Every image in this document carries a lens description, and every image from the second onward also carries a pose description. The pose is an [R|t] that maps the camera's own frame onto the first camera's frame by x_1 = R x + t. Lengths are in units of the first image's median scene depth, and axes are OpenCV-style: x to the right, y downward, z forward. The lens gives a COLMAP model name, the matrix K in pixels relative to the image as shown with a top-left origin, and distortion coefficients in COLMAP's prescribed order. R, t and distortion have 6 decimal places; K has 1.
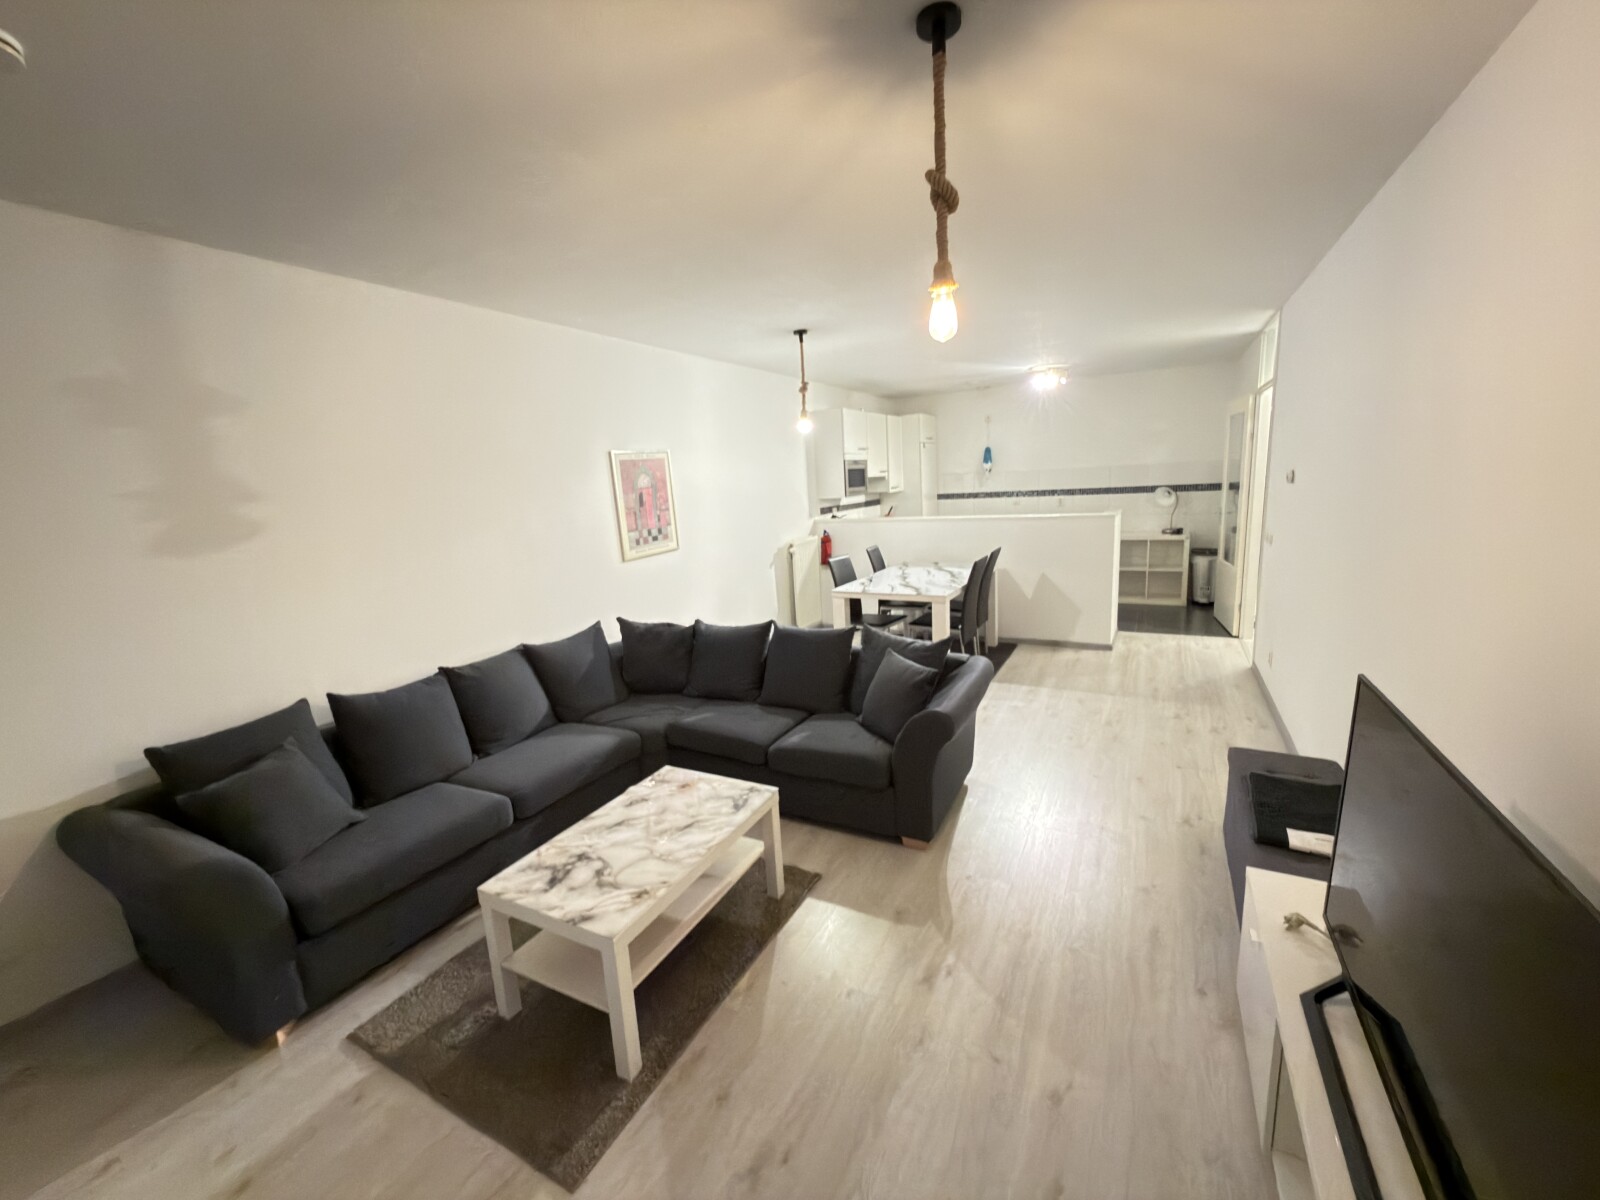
lens RADIAL K [[644.7, 0, 800.0], [0, 644.7, 600.0], [0, 0, 1]] dist [0.001934, 0.000210]
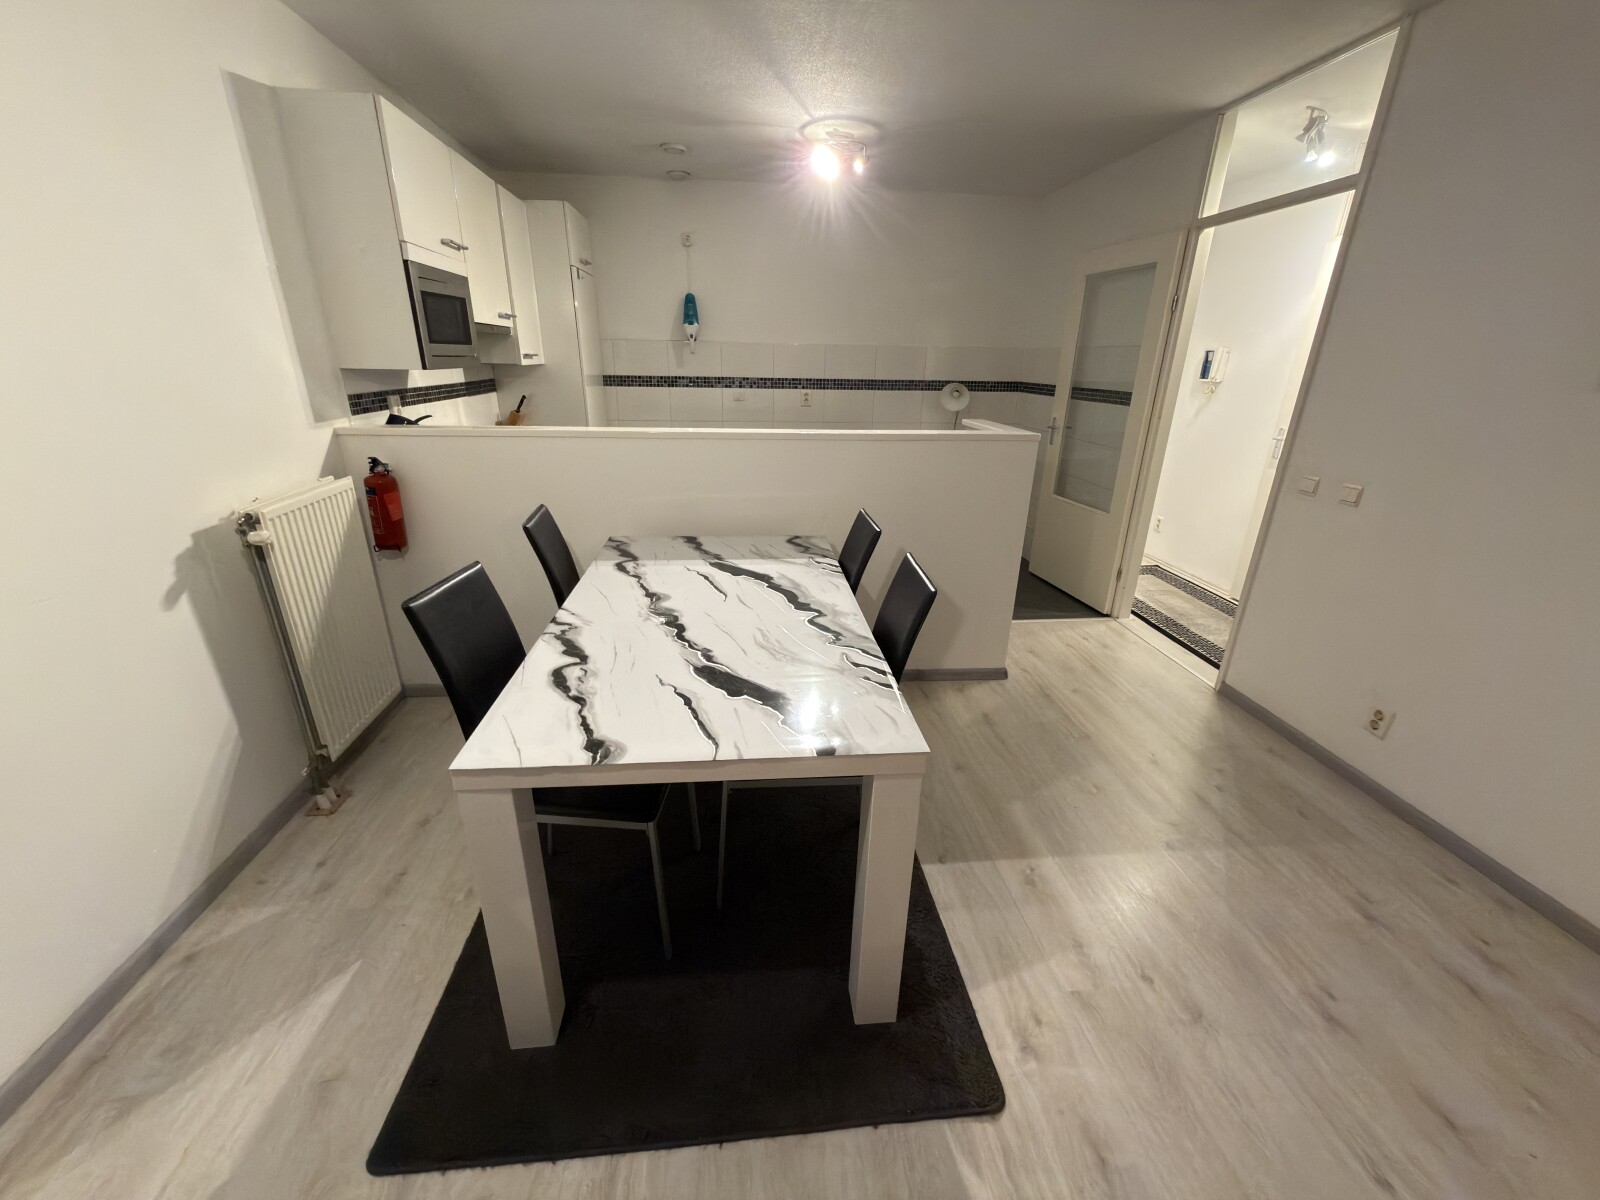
lens RADIAL K [[644.7, 0, 800.0], [0, 644.7, 600.0], [0, 0, 1]] dist [0.001934, 0.000210]
pose [[0.820560, -0.135858, 0.555179, 0.025047], [0.043613, 0.983390, 0.176186, -0.089984], [-0.569894, -0.120358, 0.812856, 0.597767]]
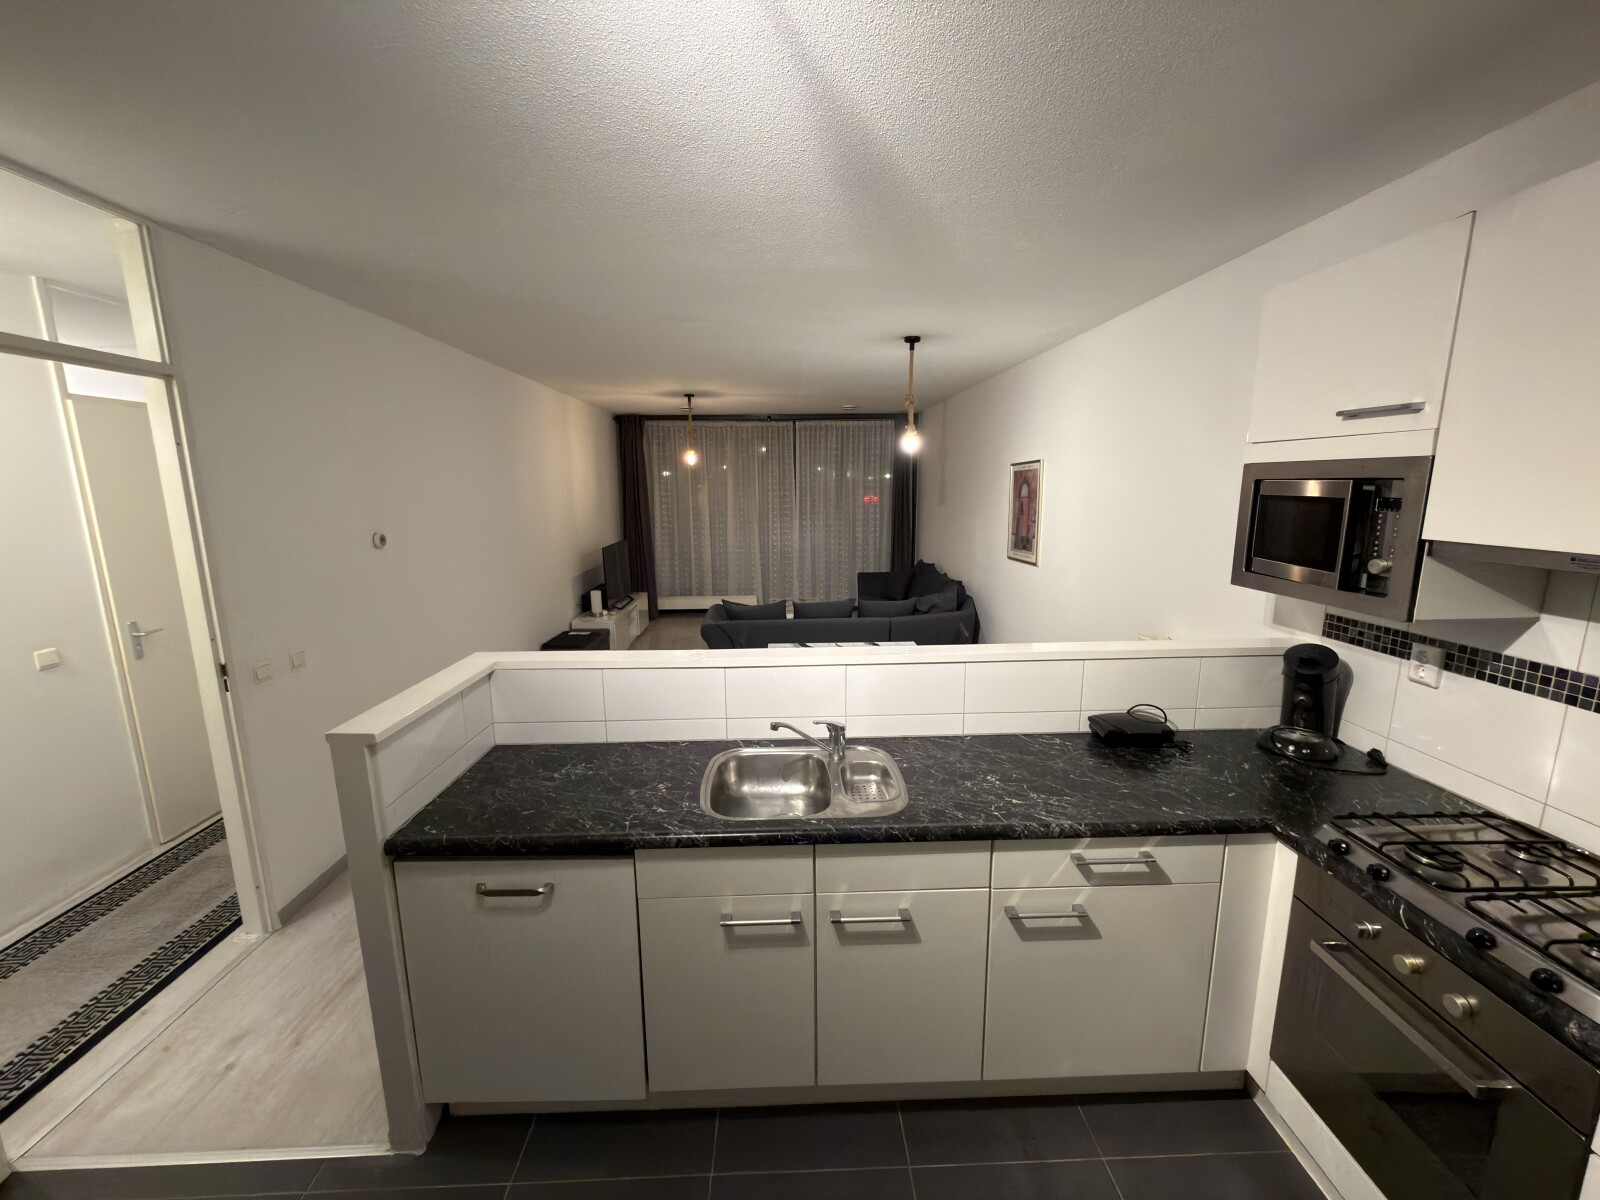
lens RADIAL K [[635.1, 0, 796.4], [0, 635.1, 596.8], [0, 0, 1]] dist [0.001465, 0.000253]
pose [[-0.862969, 0.149770, -0.482549, 0.445007], [-0.038523, 0.932773, 0.358400, -0.279538], [0.503786, 0.327877, -0.799185, 1.247461]]
